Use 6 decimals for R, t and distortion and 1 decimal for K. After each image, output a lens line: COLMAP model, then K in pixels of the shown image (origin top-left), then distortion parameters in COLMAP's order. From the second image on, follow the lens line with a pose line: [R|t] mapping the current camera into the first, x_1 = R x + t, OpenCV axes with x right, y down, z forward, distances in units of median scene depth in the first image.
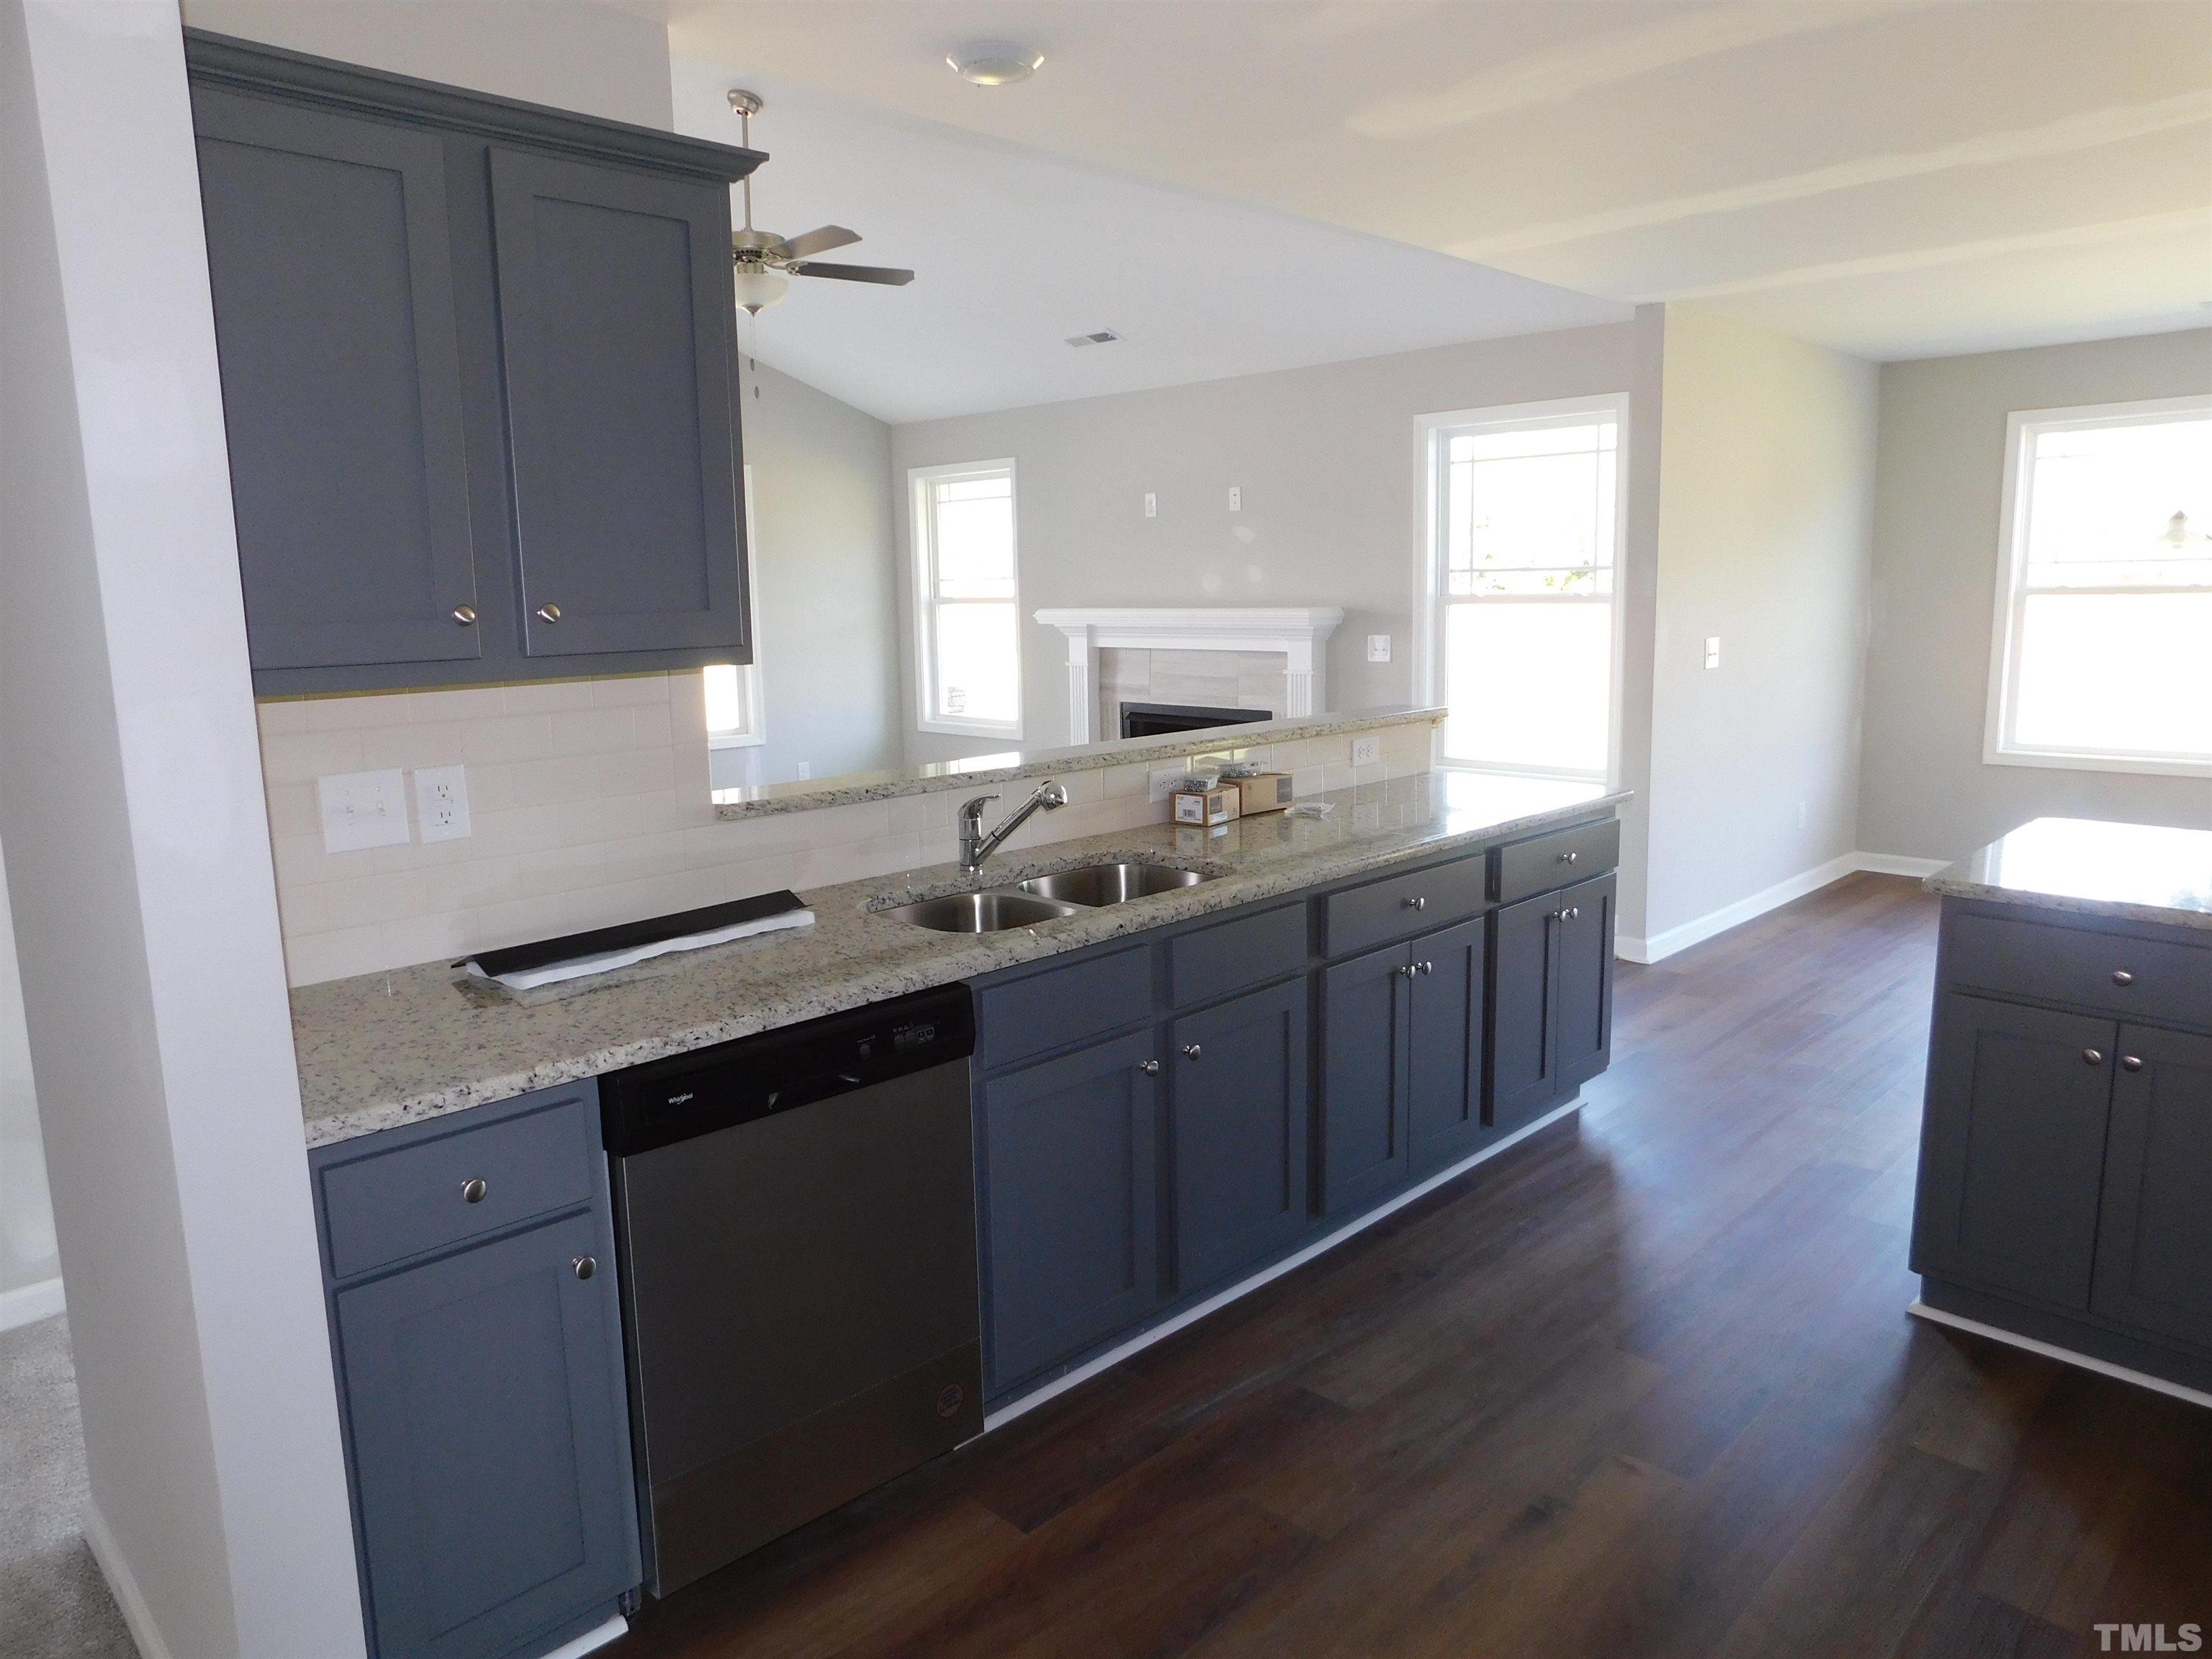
lens RADIAL K [[1449.3, 0, 1106.5], [0, 1449.3, 826.6], [0, 0, 1]] dist [-0.071346, 0.047230]
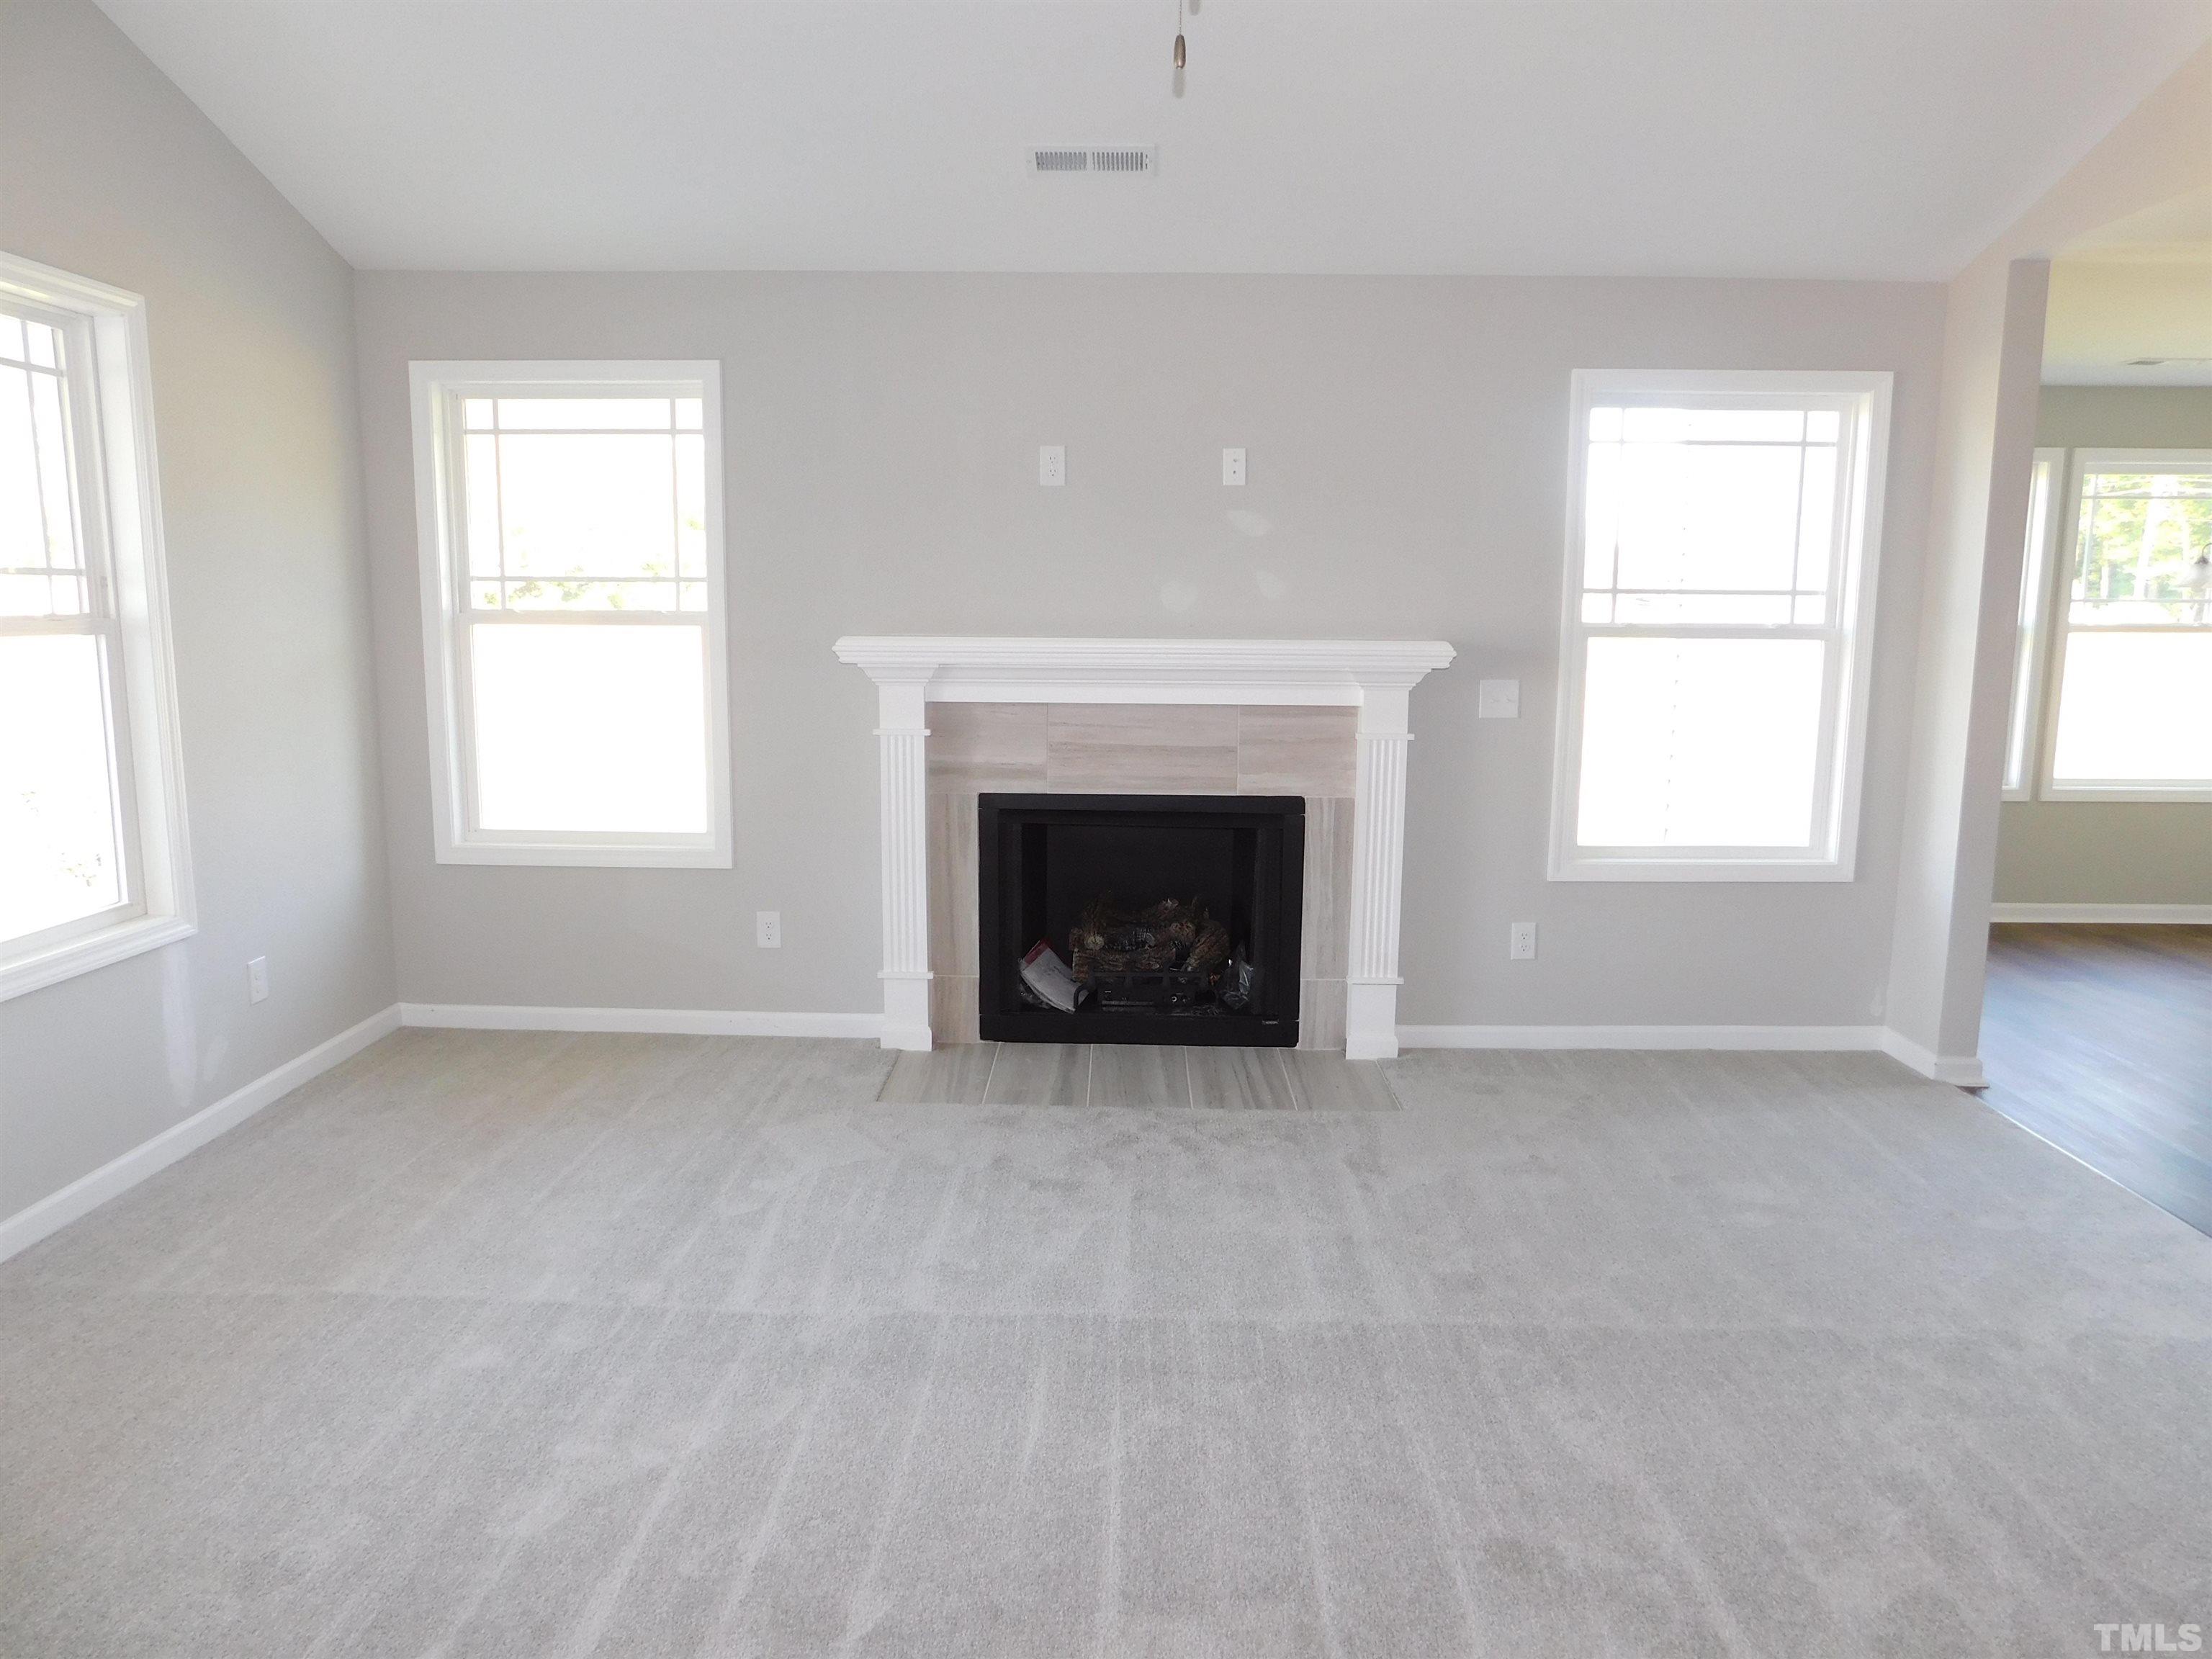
lens RADIAL K [[1449.3, 0, 1106.5], [0, 1449.3, 826.6], [0, 0, 1]] dist [-0.071346, 0.047230]
pose [[0.719771, -0.085811, 0.688887, -0.390721], [0.093420, 0.995278, 0.026369, -0.088774], [-0.687897, 0.045376, 0.724389, 0.570098]]
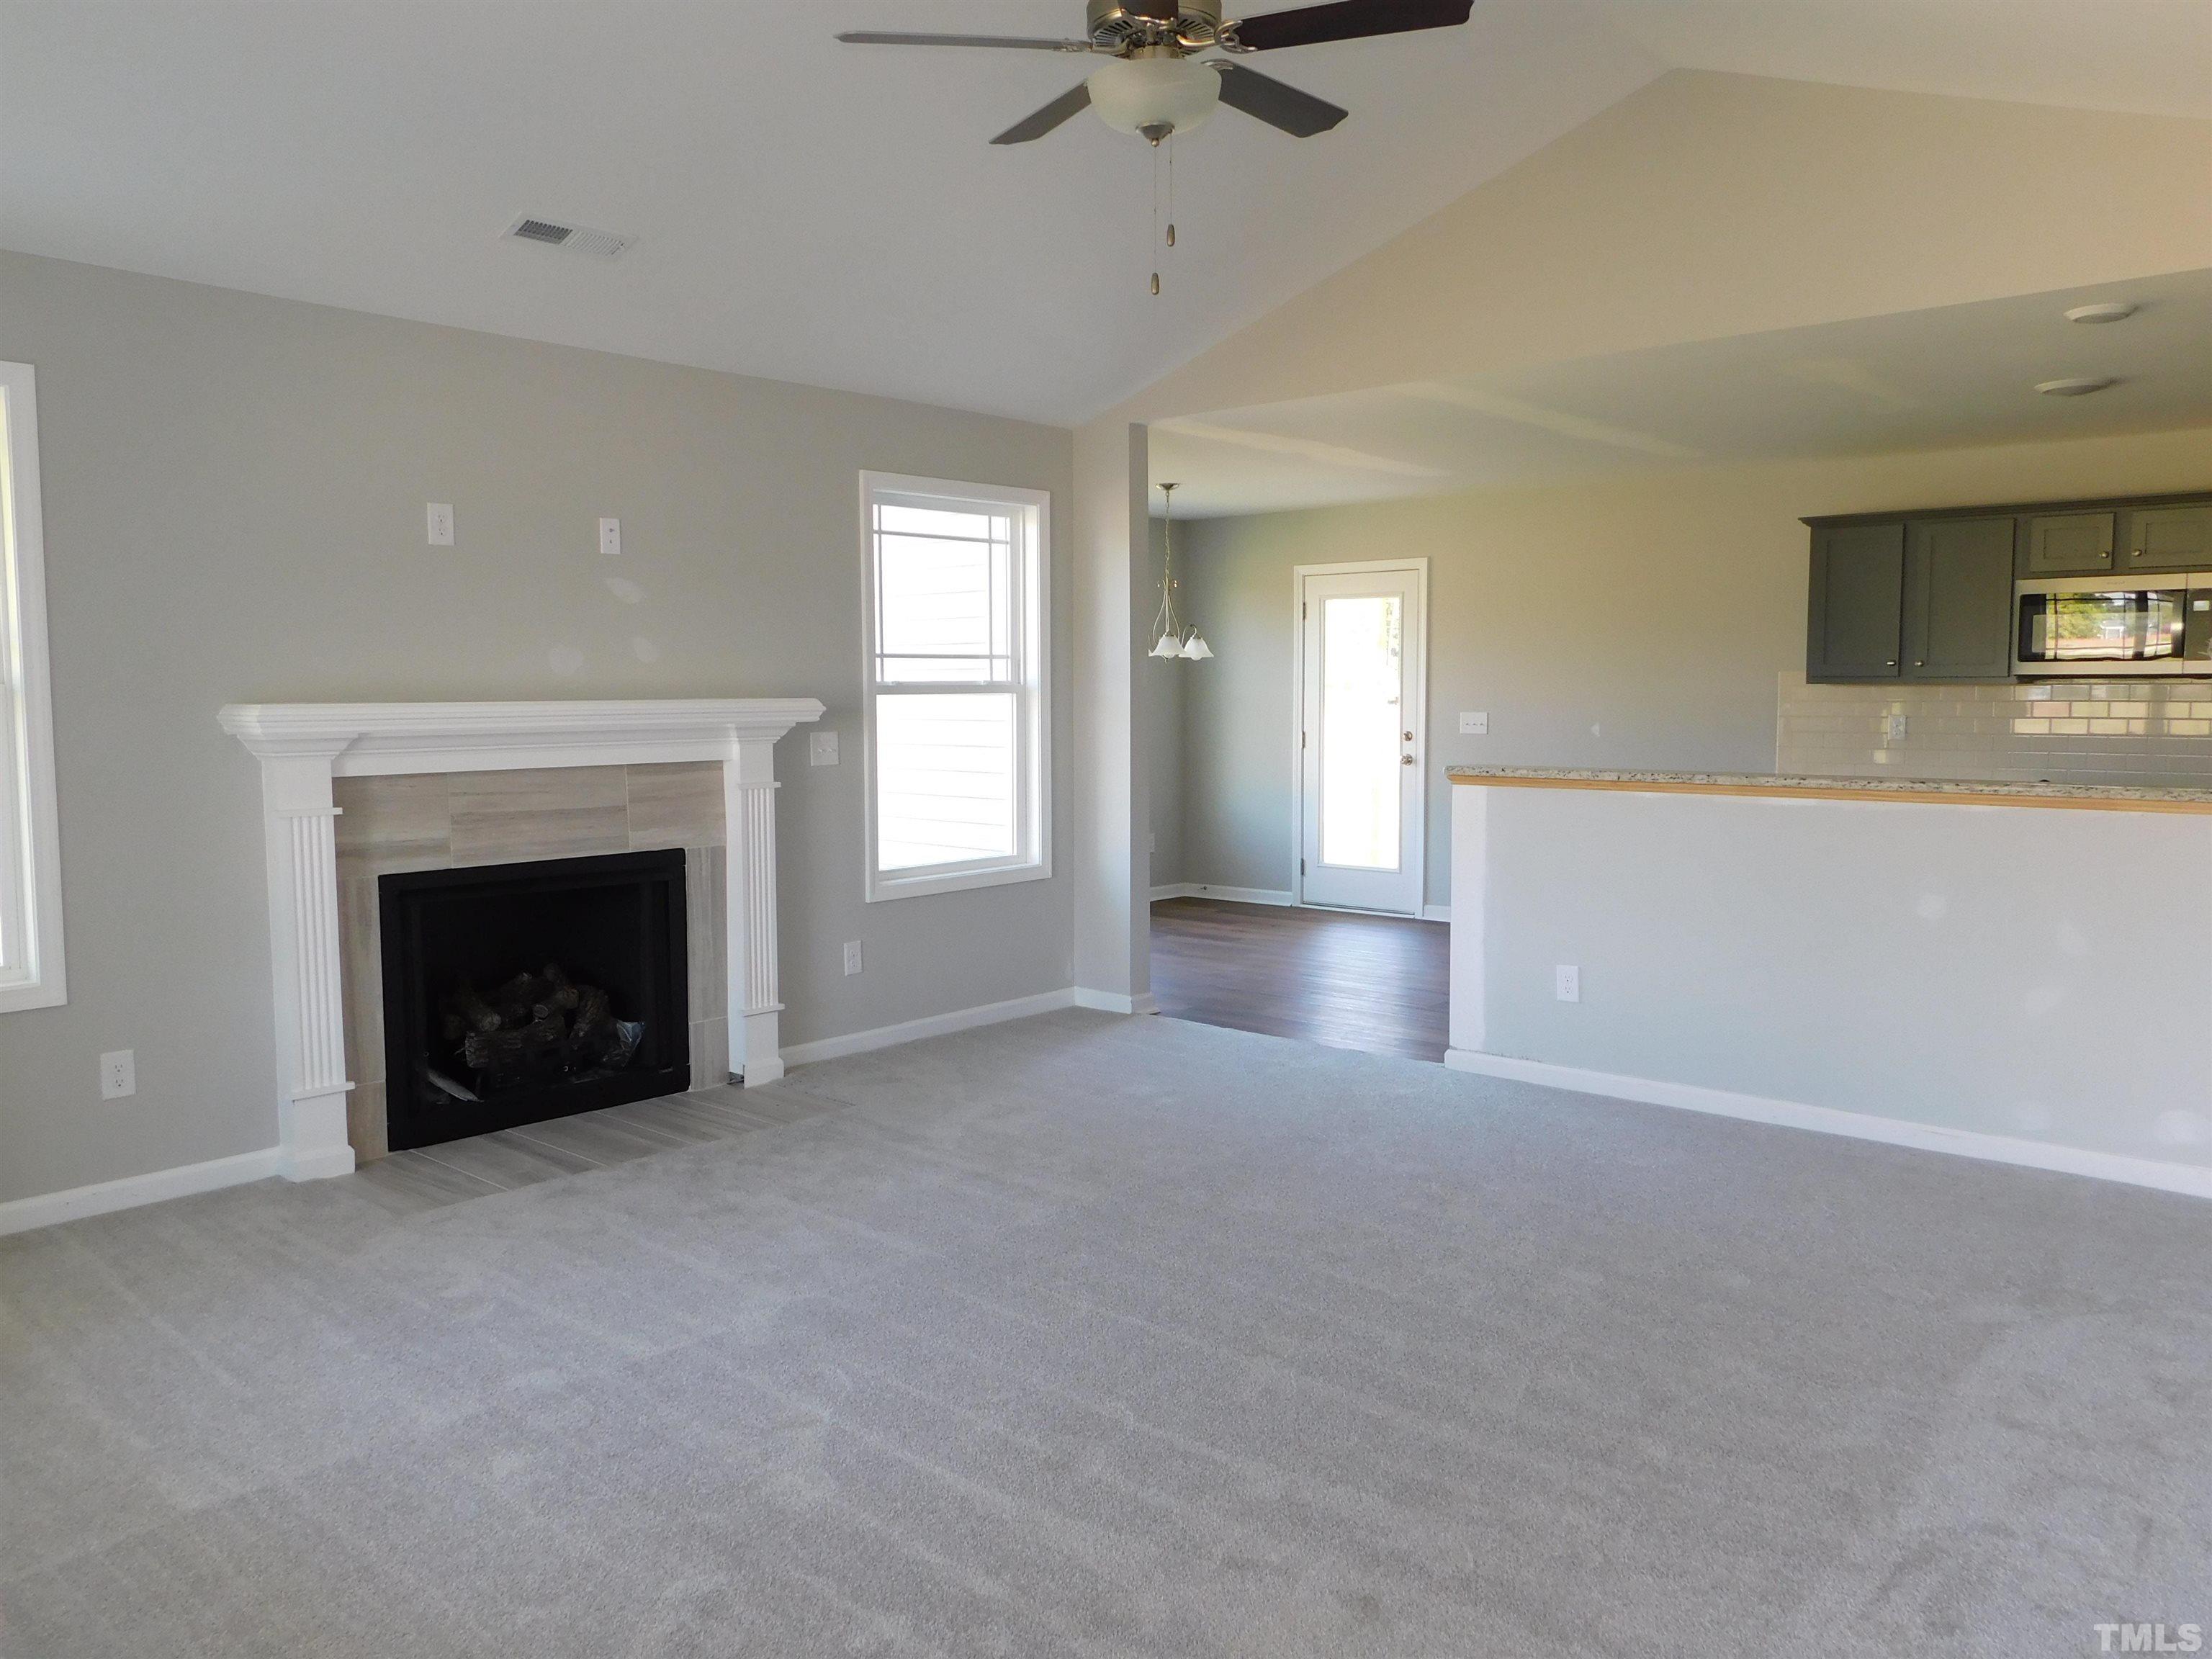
lens RADIAL K [[1622.0, 0, 1106.0], [0, 1622.0, 829.5], [0, 0, 1]] dist [-0.015702, -0.004322]
pose [[-0.058559, -0.070181, 0.995814, -0.651001], [0.167029, 0.982775, 0.079084, -0.112567], [-0.984211, 0.170961, -0.045828, 0.810537]]
